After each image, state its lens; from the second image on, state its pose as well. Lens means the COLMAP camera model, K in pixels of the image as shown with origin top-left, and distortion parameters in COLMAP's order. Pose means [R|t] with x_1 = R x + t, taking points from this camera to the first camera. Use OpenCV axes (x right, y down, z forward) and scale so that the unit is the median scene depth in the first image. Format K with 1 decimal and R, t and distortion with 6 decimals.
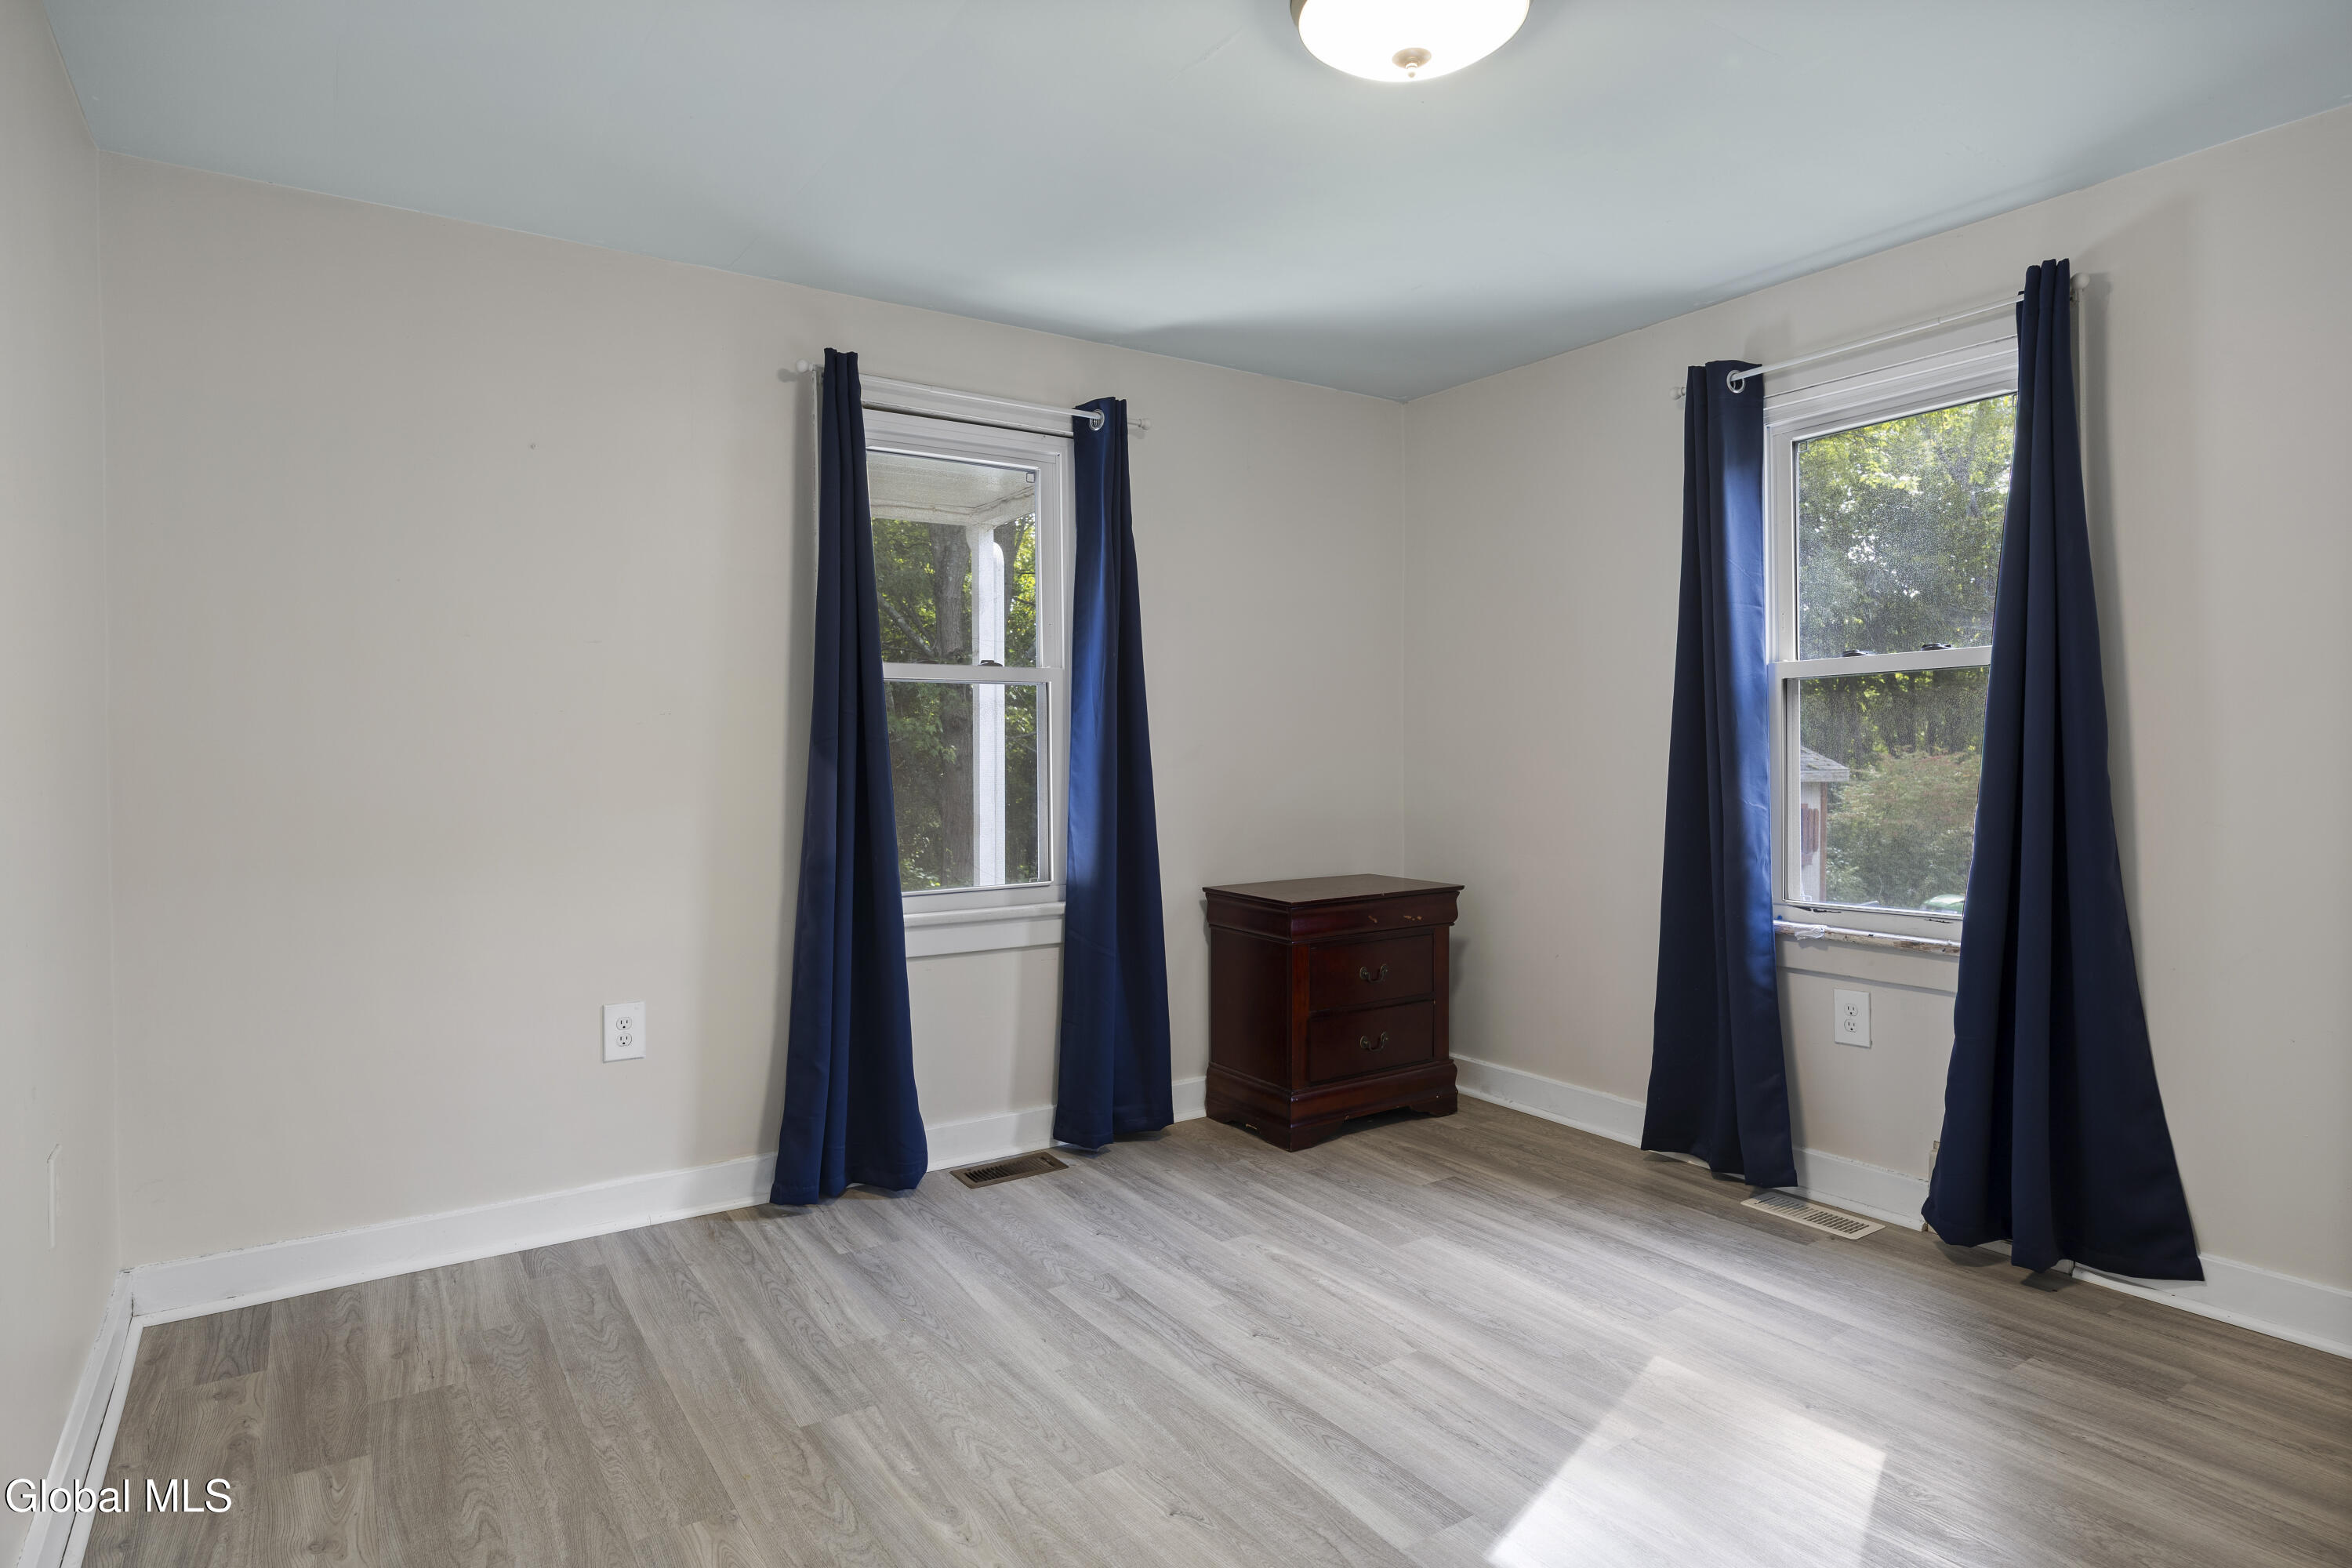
lens RADIAL K [[1291.2, 0, 1169.9], [0, 1291.2, 784.6], [0, 0, 1]] dist [-0.001449, -0.000262]
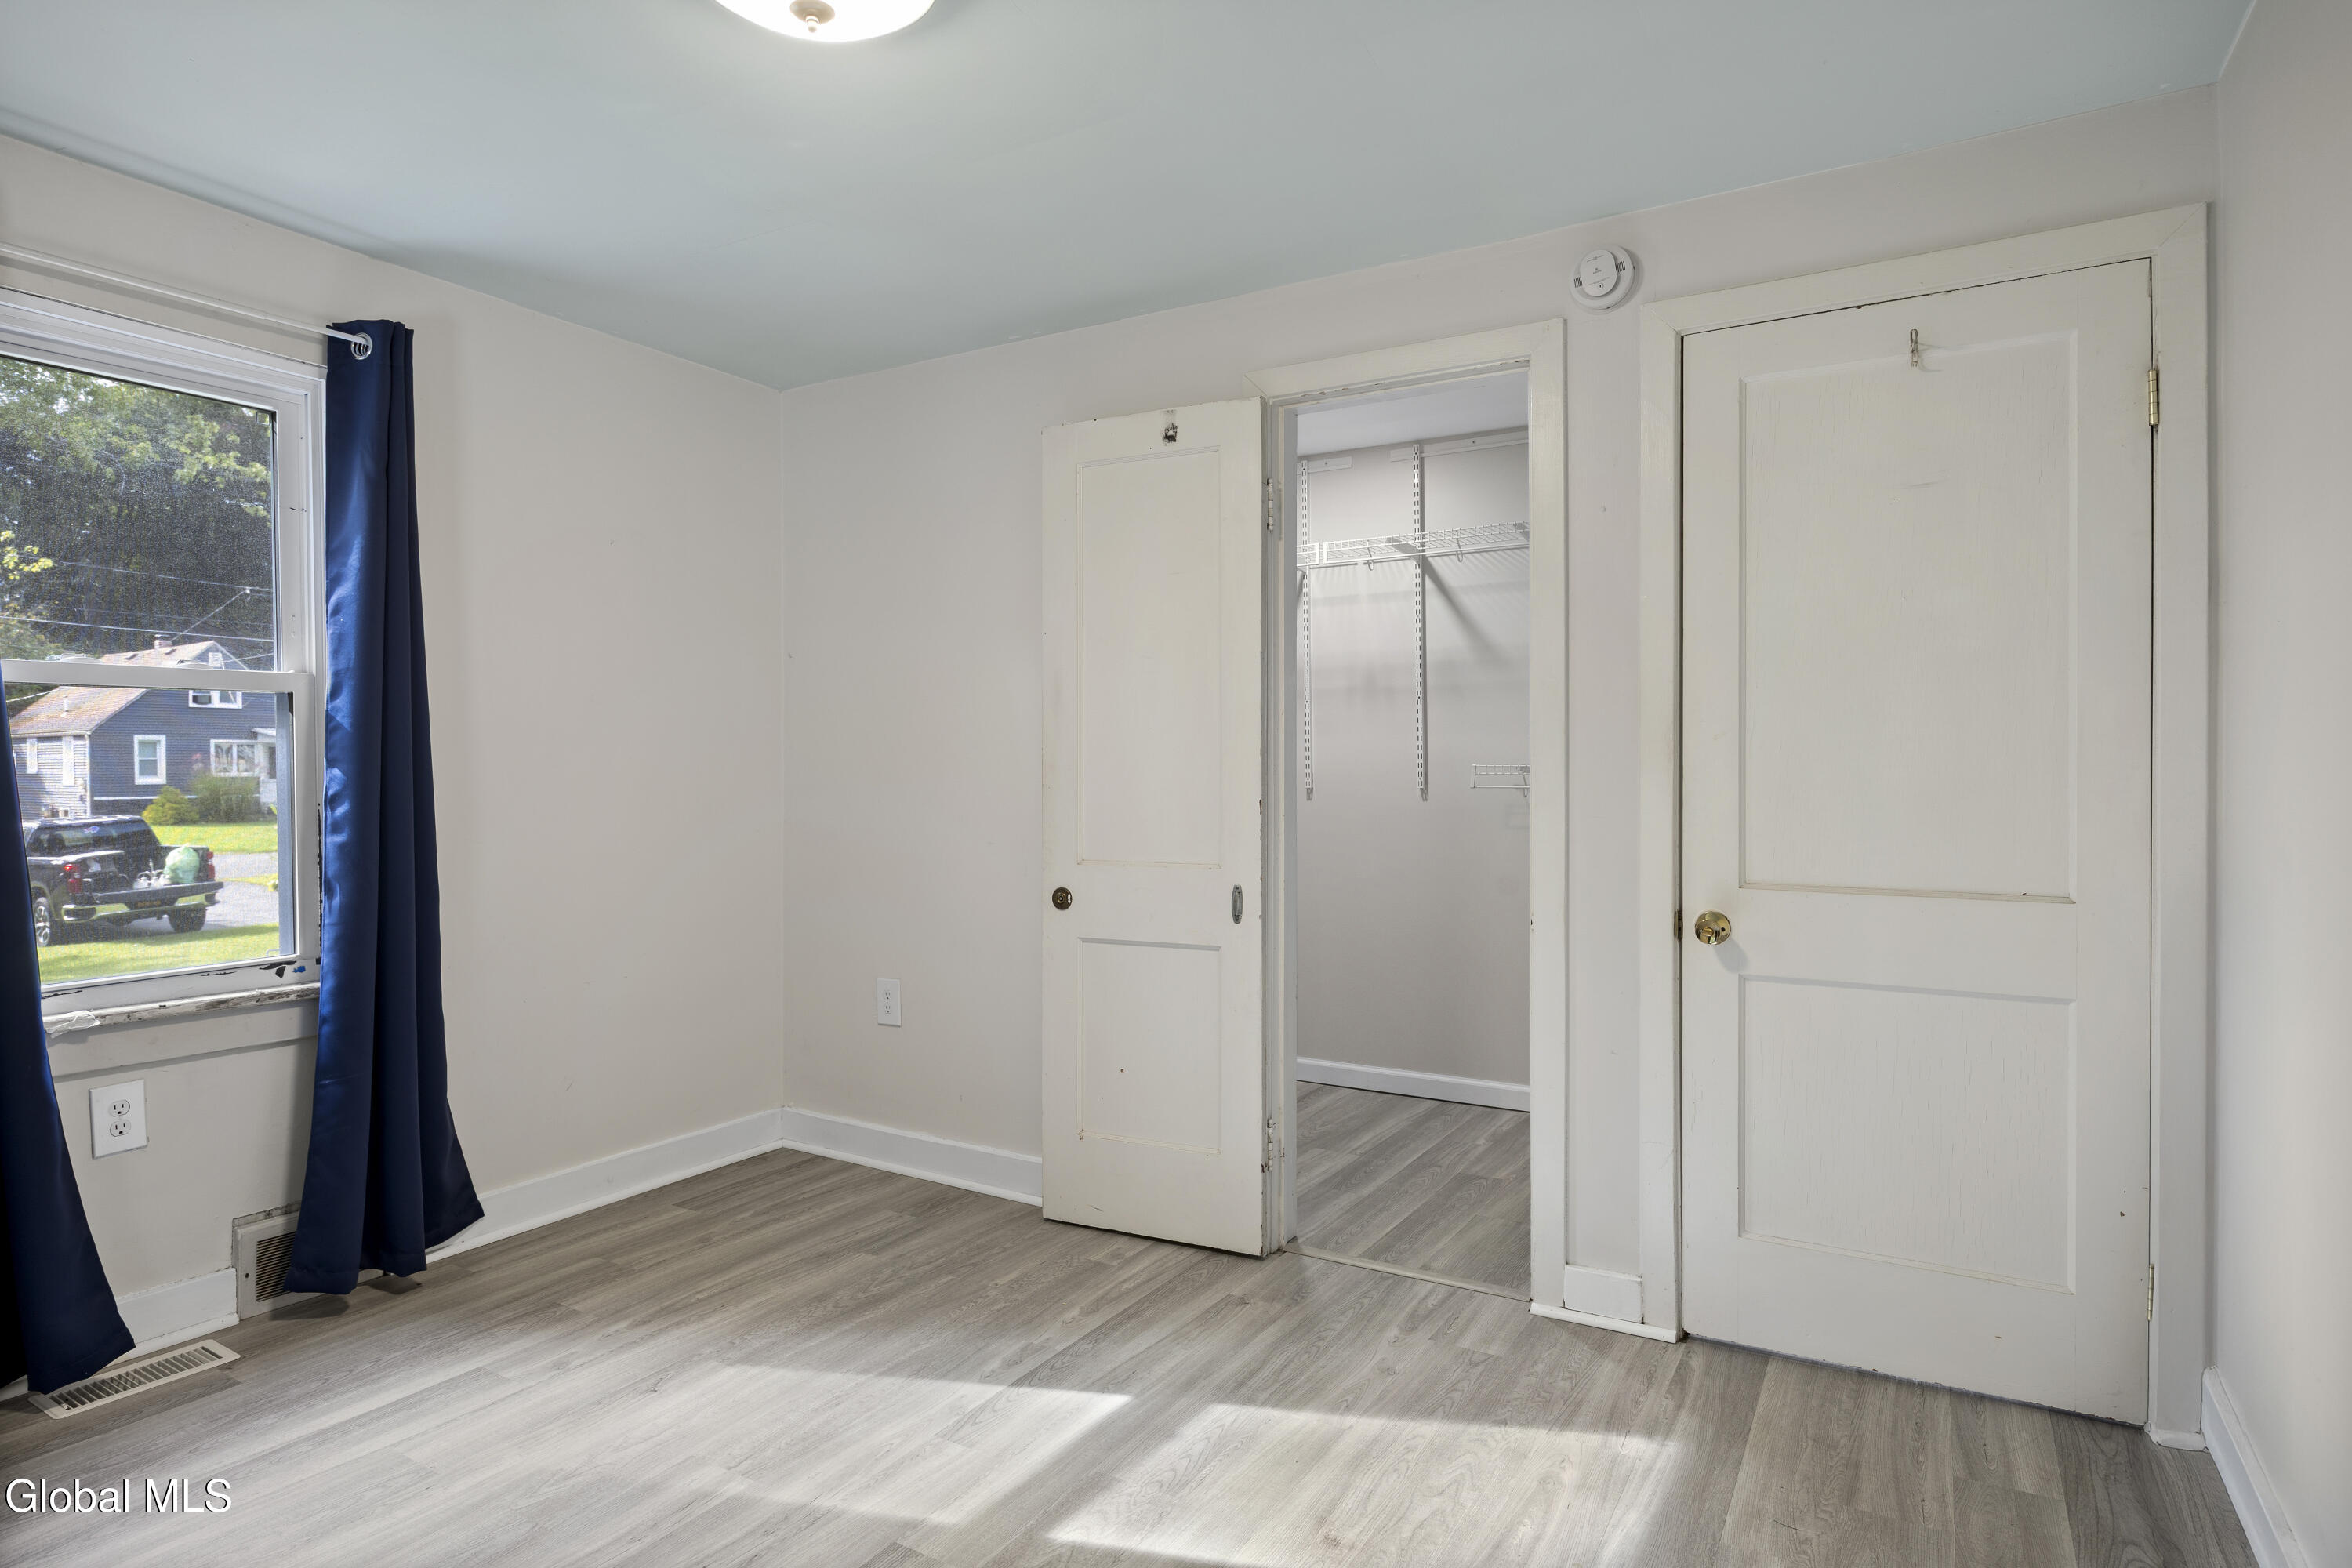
lens RADIAL K [[1291.2, 0, 1169.9], [0, 1291.2, 784.6], [0, 0, 1]] dist [-0.001449, -0.000262]
pose [[-0.428318, -0.003382, 0.903622, -0.580417], [0.029207, 0.999419, 0.017584, -0.025048], [-0.903156, 0.033924, -0.427971, 0.929219]]
